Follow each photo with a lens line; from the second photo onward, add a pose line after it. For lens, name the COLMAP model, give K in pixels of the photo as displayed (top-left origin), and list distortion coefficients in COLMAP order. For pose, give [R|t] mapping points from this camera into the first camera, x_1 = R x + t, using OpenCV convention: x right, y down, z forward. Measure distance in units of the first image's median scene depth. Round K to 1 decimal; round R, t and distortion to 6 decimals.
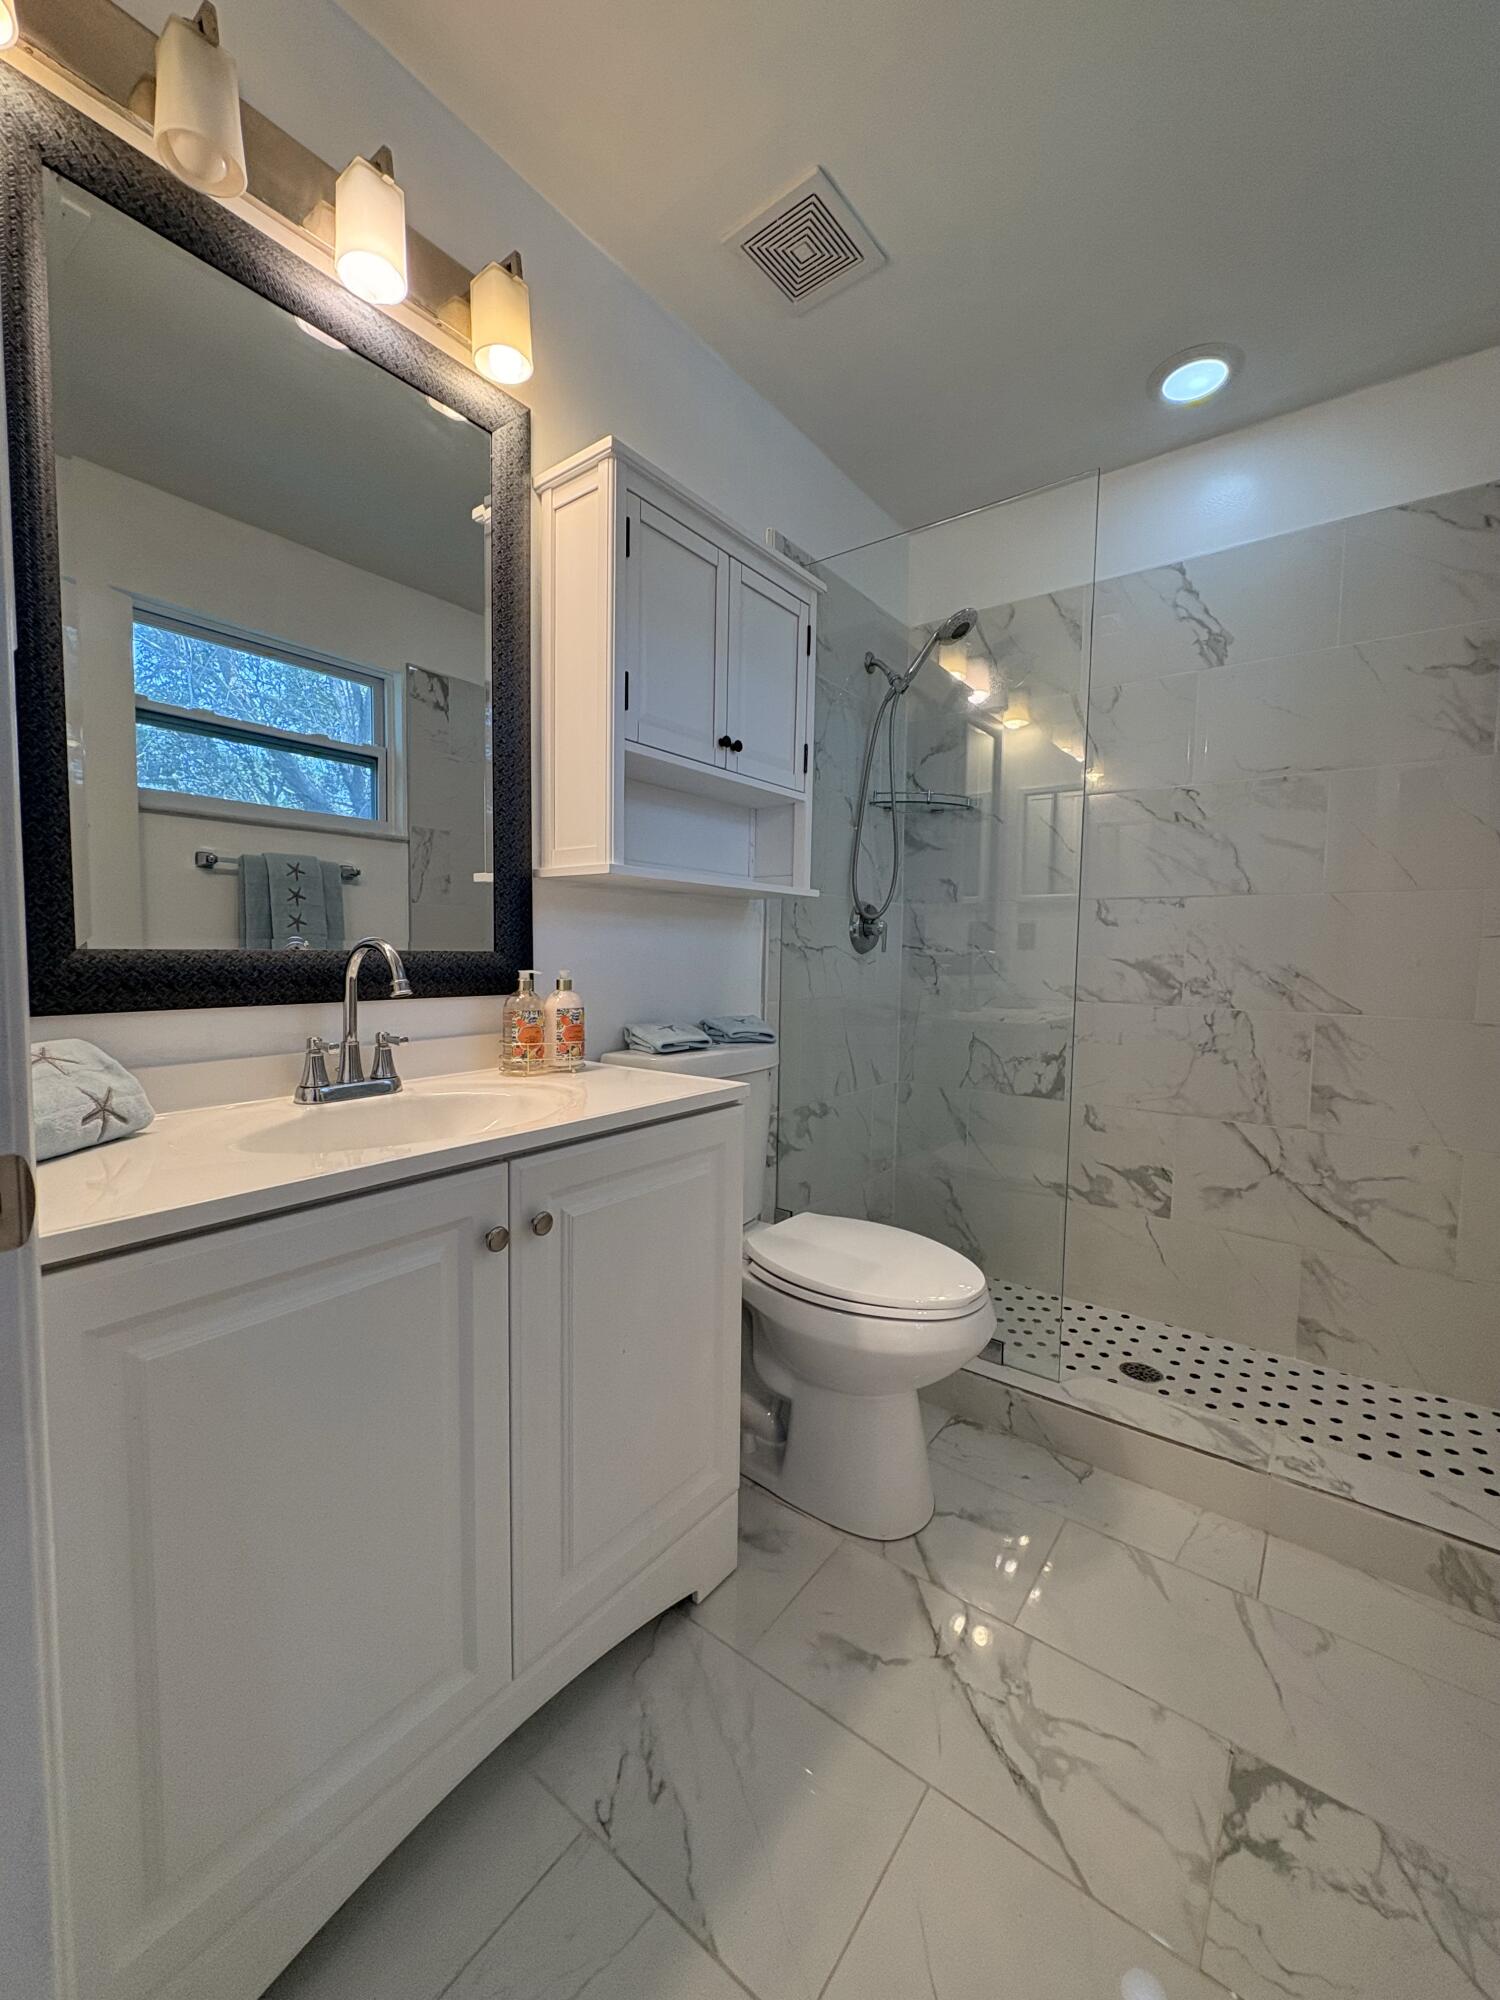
lens RADIAL K [[799.4, 0, 749.6], [0, 799.4, 1000.4], [0, 0, 1]] dist [0.000804, -0.000518]
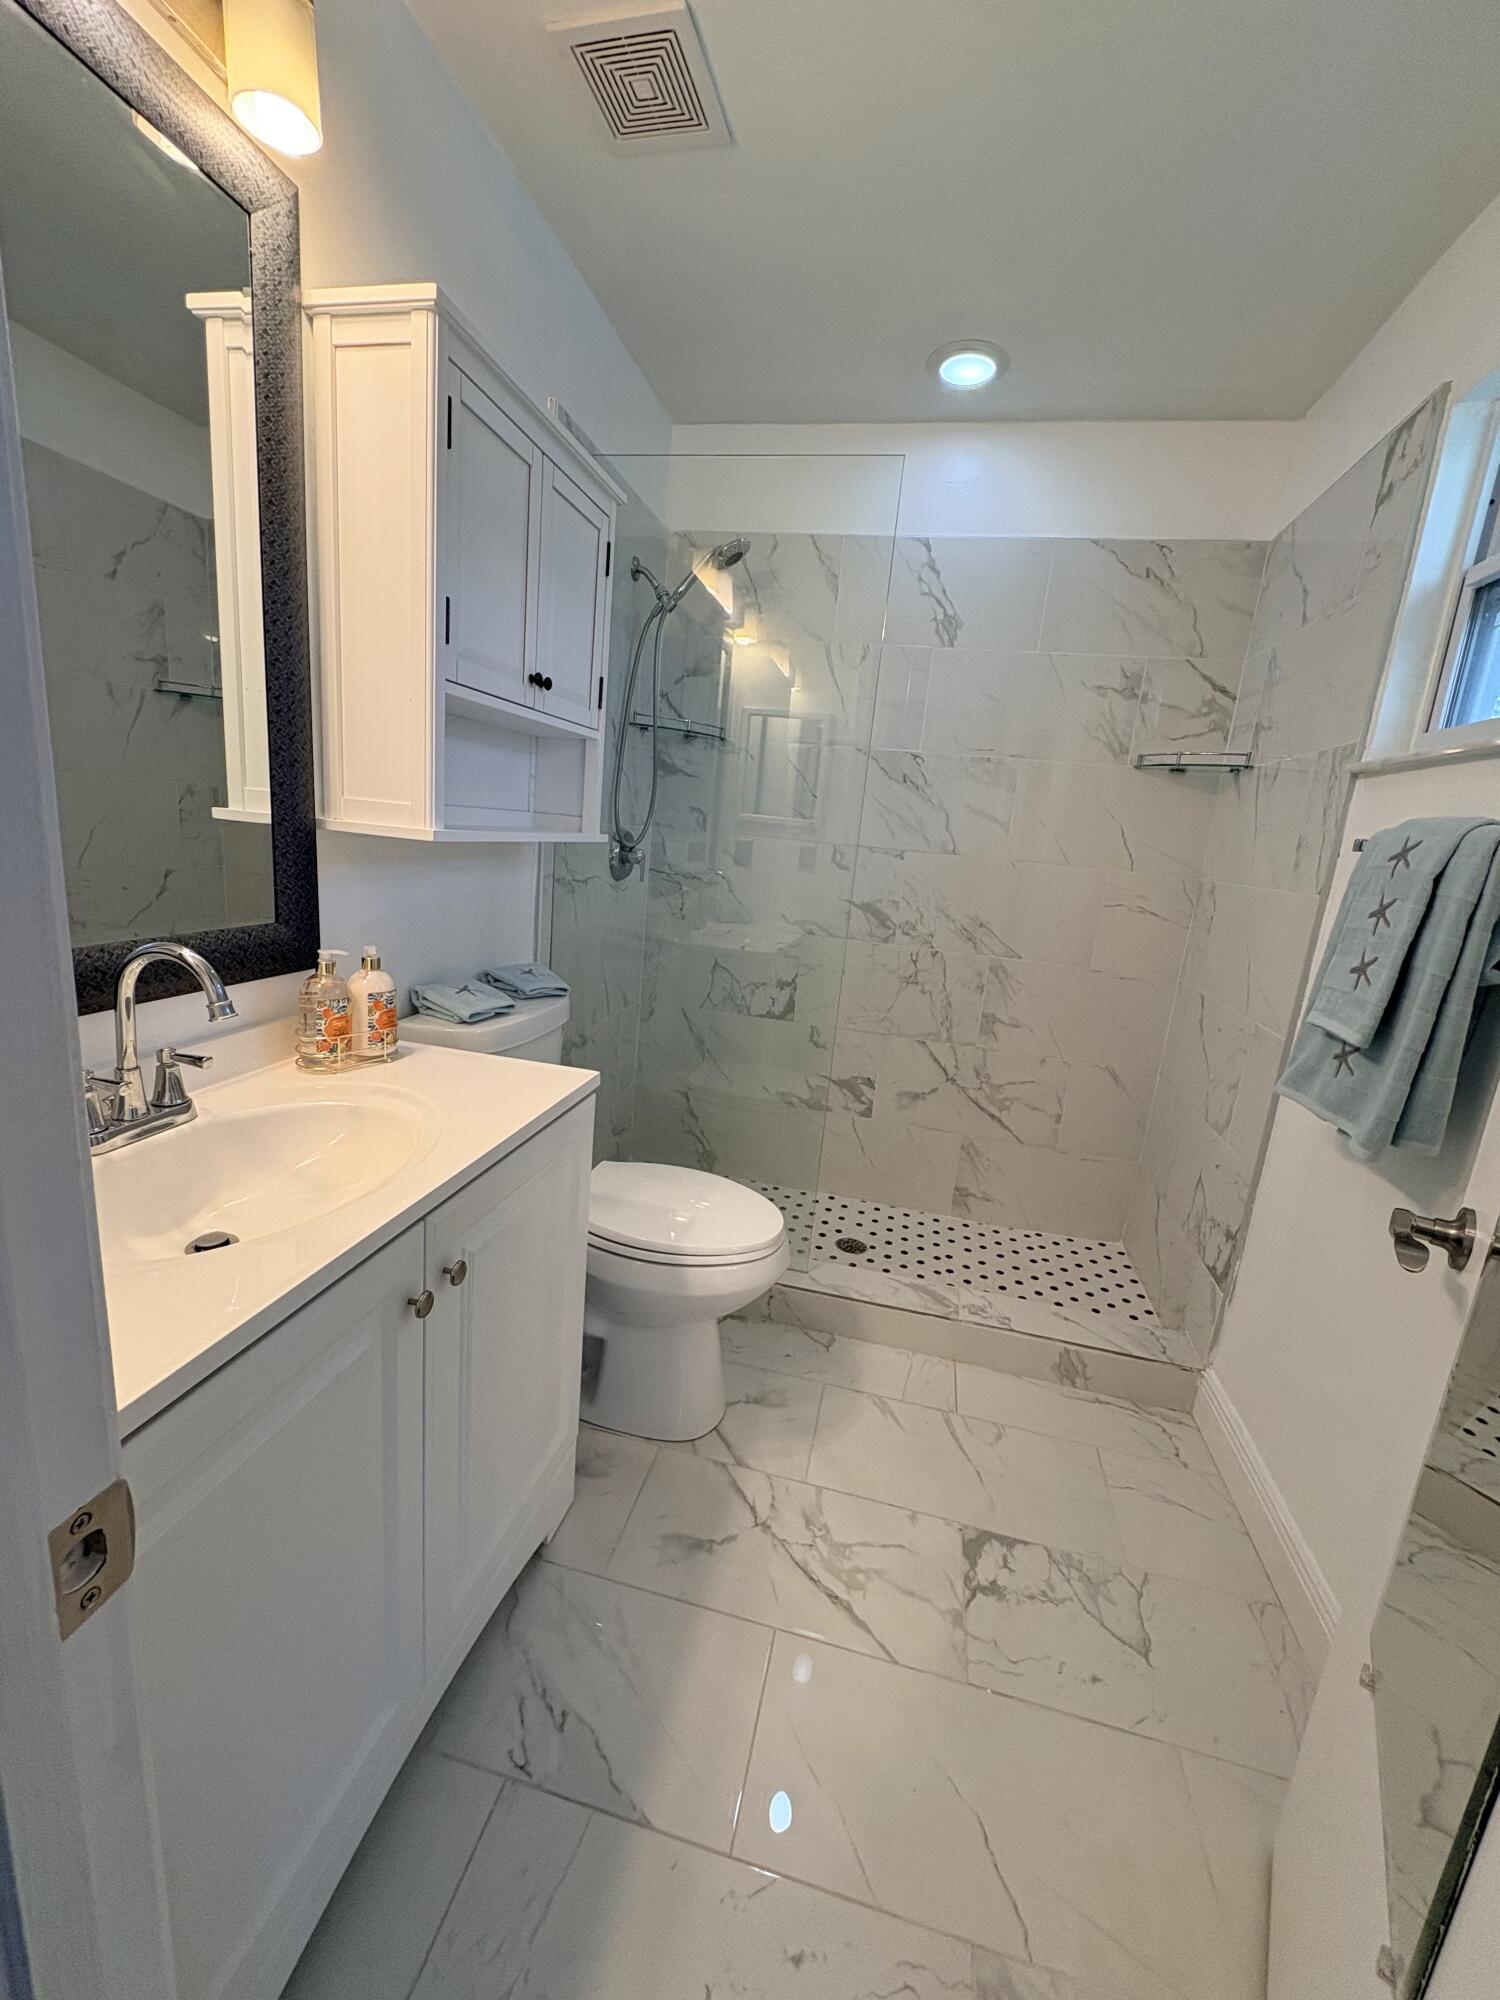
lens RADIAL K [[799.4, 0, 751.0], [0, 799.4, 1000.8], [0, 0, 1]] dist [0.000804, -0.000518]
pose [[0.906454, -0.024941, 0.421568, -0.215857], [-0.049199, 0.985220, 0.164076, -0.136517], [-0.419429, -0.169468, 0.891829, 0.038969]]
